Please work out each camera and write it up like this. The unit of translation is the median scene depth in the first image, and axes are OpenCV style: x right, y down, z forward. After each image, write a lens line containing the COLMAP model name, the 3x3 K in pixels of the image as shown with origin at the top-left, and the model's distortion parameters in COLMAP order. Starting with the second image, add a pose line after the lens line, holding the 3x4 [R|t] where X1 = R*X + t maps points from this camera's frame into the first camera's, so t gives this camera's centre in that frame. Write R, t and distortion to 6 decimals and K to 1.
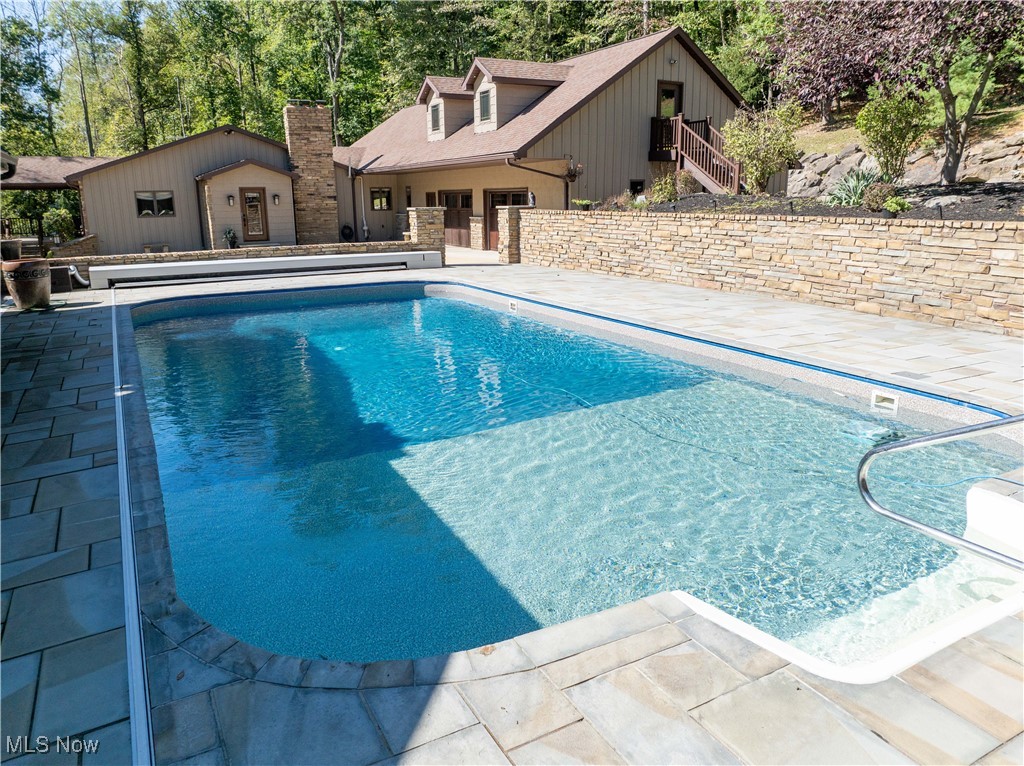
lens RADIAL K [[714.9, 0, 514.5], [0, 714.9, 374.7], [0, 0, 1]] dist [-0.023713, 0.001144]
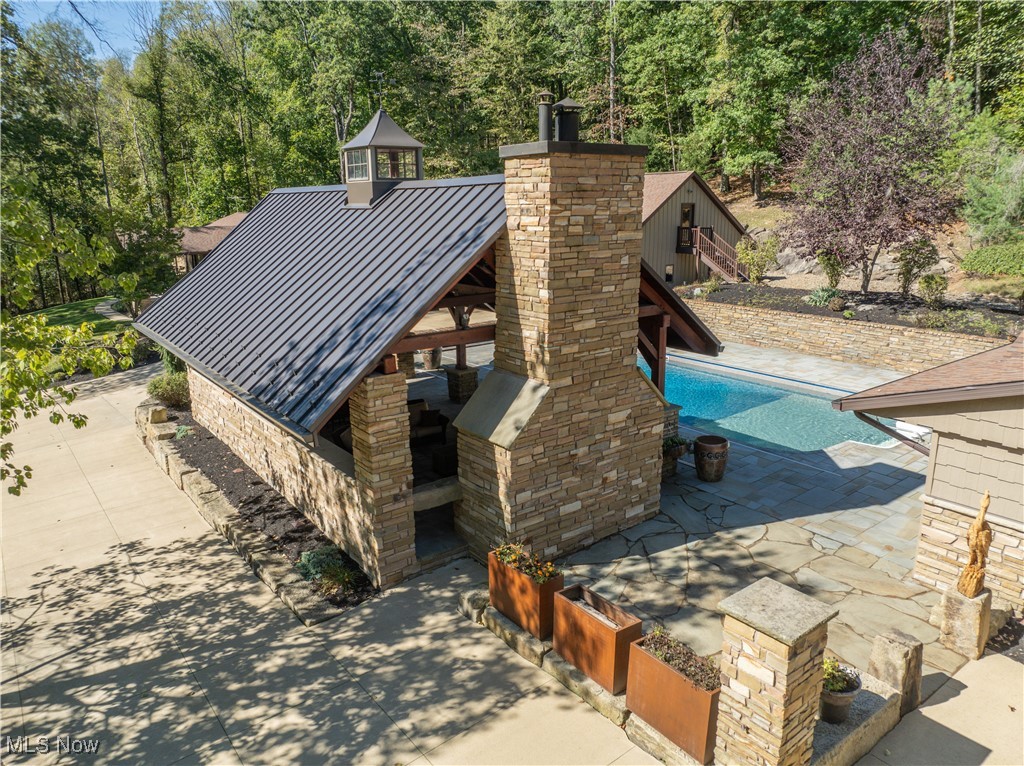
lens RADIAL K [[714.9, 0, 503.9], [0, 714.9, 386.1], [0, 0, 1]] dist [-0.023713, 0.001144]
pose [[0.990735, -0.035017, 0.131217, -0.305849], [0.033710, 0.999358, 0.012171, -0.024874], [-0.131559, -0.007635, 0.991279, -0.395404]]
